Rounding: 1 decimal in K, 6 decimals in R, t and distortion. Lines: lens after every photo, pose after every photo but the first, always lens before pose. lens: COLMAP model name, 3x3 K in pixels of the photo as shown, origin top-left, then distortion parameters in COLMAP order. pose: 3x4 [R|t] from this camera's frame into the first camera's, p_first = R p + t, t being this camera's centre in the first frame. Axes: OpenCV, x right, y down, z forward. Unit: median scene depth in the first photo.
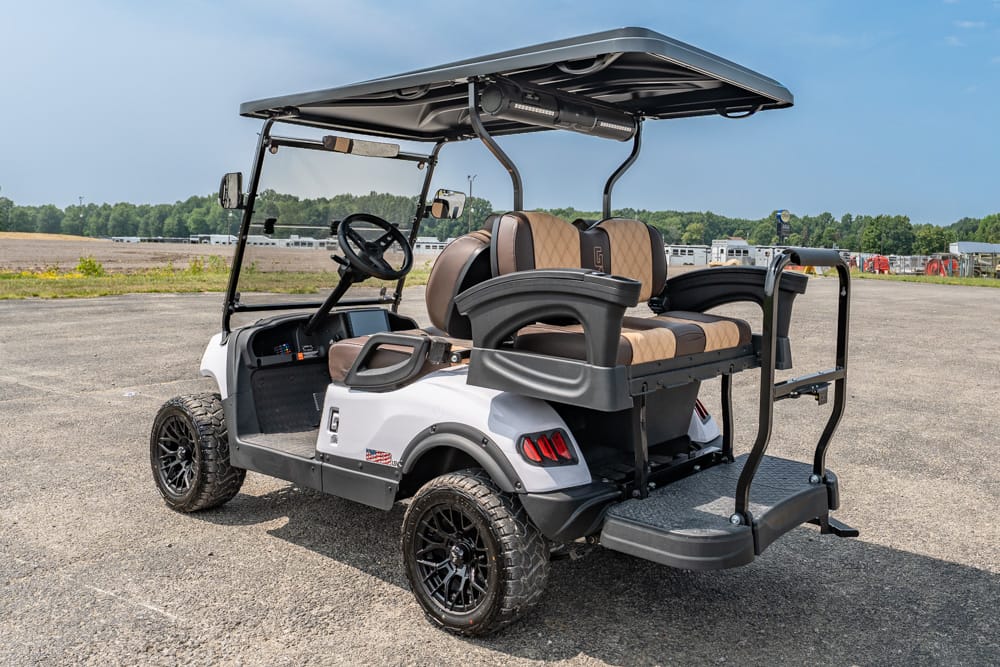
lens RADIAL K [[841.7, 0, 595.2], [0, 841.7, 370.1], [0, 0, 1]] dist [-0.002623, 0.008665]
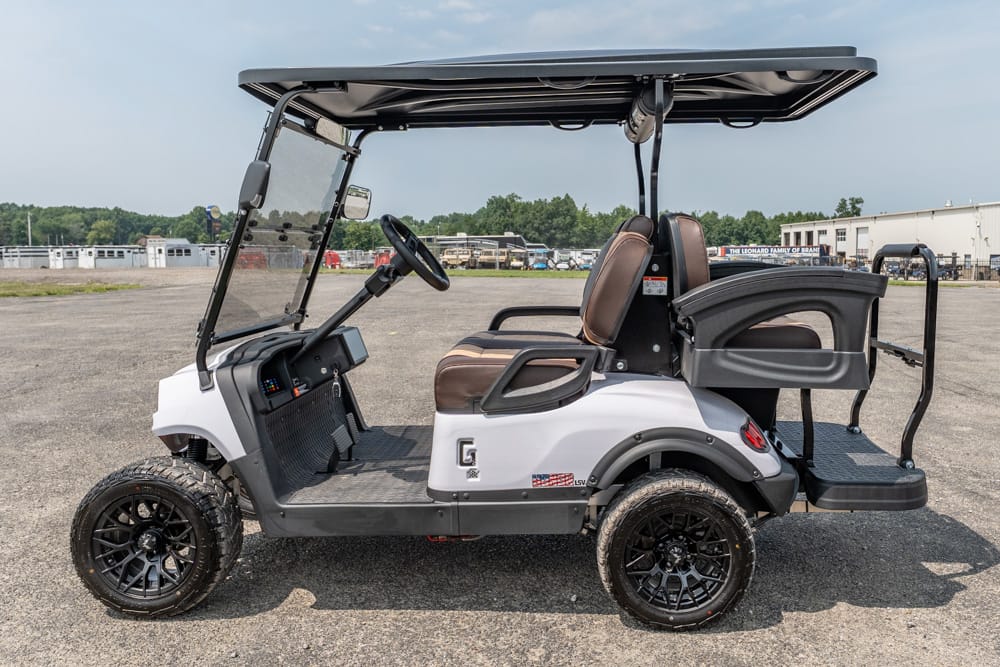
lens RADIAL K [[813.7, 0, 579.7], [0, 813.7, 412.5], [0, 0, 1]] dist [-0.002765, -0.001386]
pose [[0.804543, -0.141624, 0.576761, -0.698587], [0.106553, 0.989814, 0.094415, -0.049874], [-0.584258, -0.014506, 0.811438, 0.237687]]
